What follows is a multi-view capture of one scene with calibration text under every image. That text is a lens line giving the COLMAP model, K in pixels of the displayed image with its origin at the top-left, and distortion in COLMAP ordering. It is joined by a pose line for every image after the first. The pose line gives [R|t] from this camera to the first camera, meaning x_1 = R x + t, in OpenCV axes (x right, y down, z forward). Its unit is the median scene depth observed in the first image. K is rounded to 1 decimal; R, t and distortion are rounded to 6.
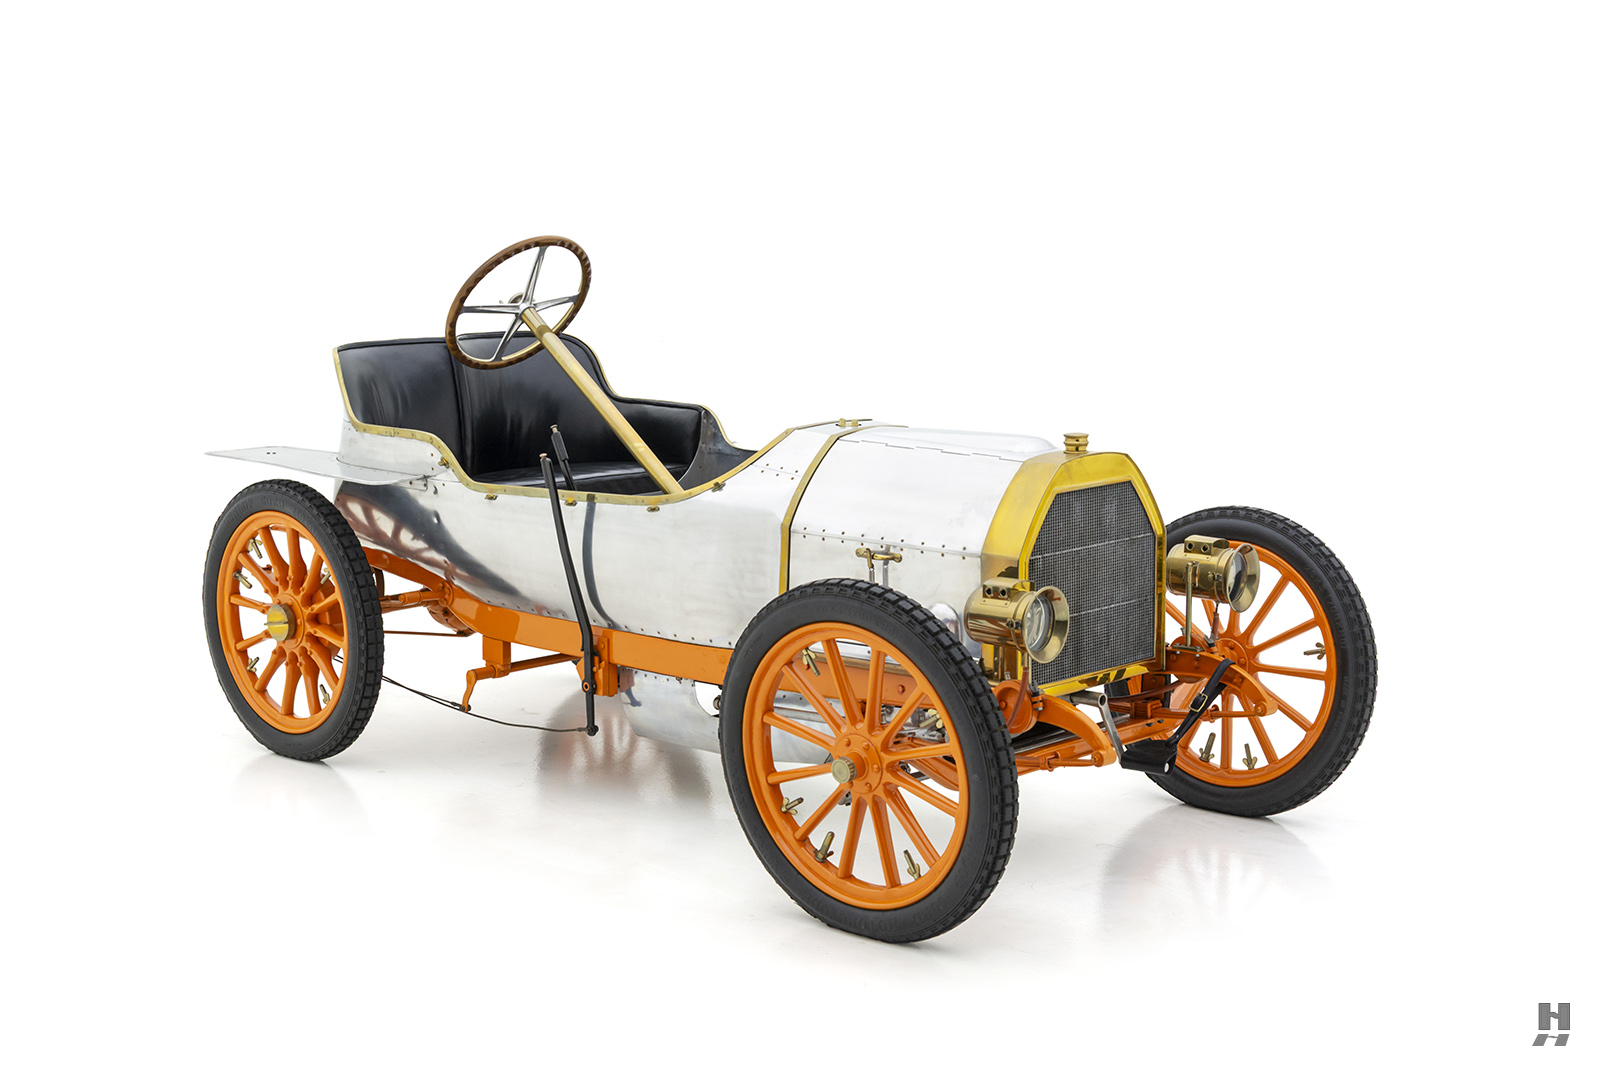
lens RADIAL K [[2381.3, 0, 793.7], [0, 2381.3, 518.1], [0, 0, 1]] dist [0.152175, 0.000000]
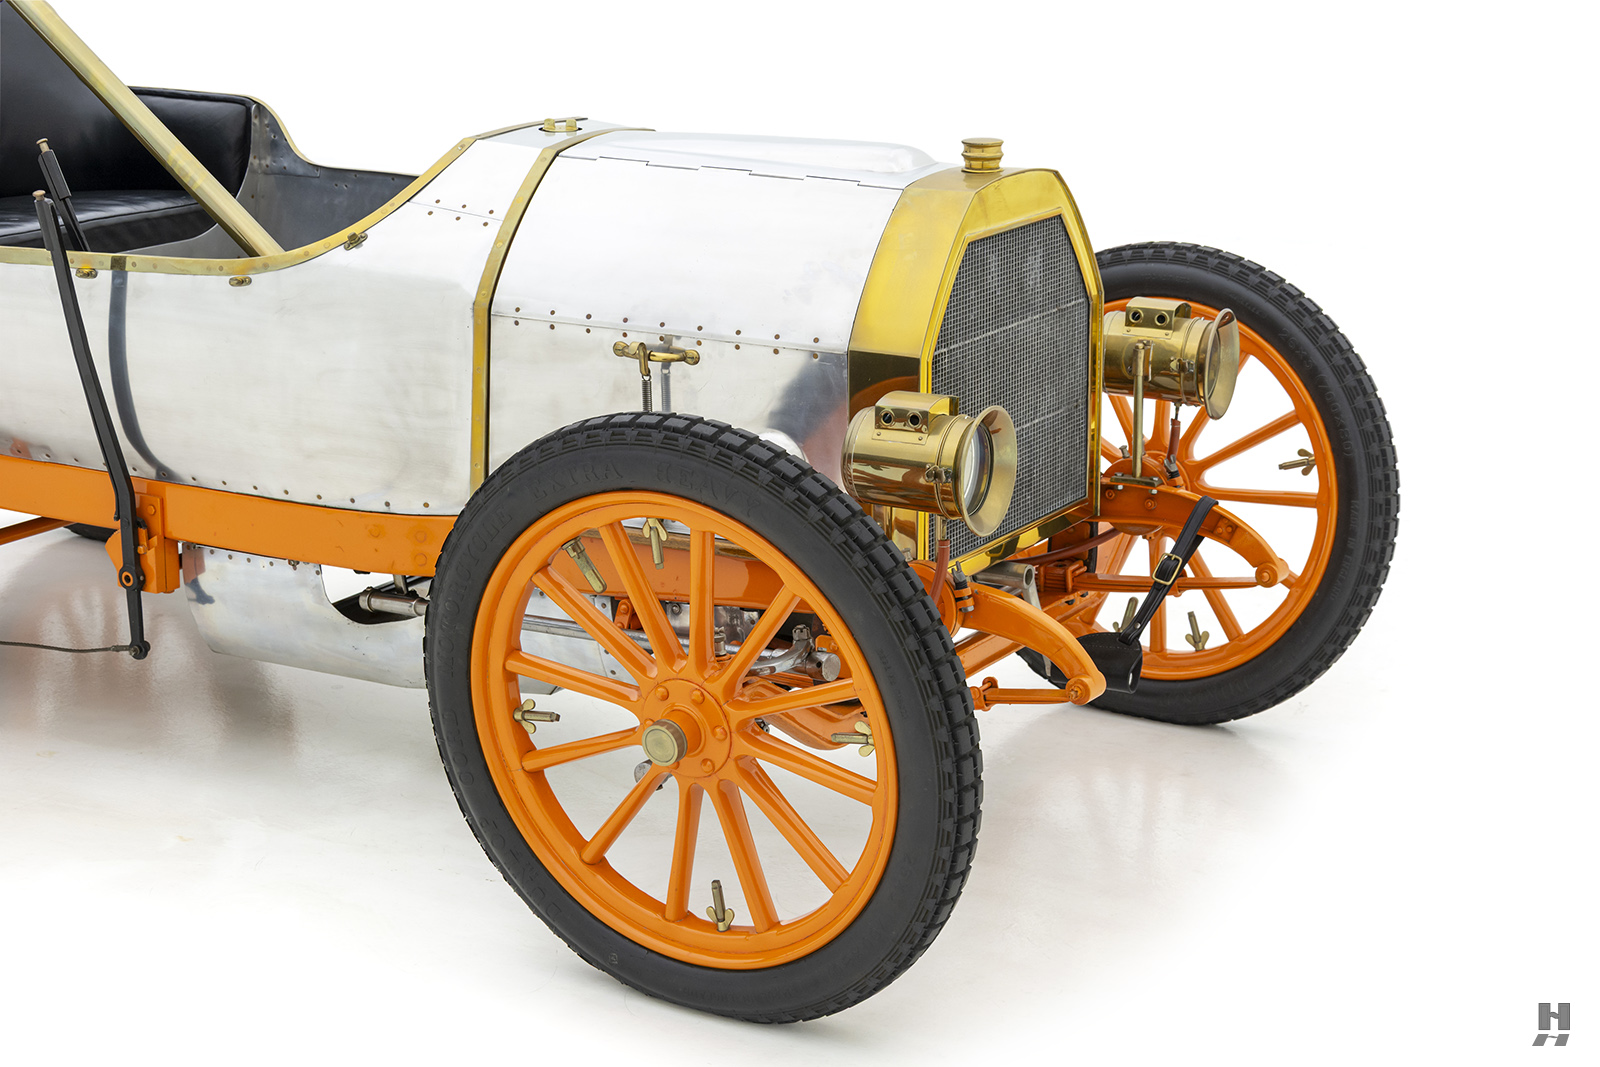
lens RADIAL K [[2978.0, 0, 802.7], [0, 2978.0, 536.2], [0, 0, 1]] dist [-0.035247, 0.000000]
pose [[0.974444, -0.053891, 0.218071, -0.089748], [0.028553, 0.992637, 0.117716, -0.024537], [-0.222809, -0.108481, 0.968808, 0.258802]]
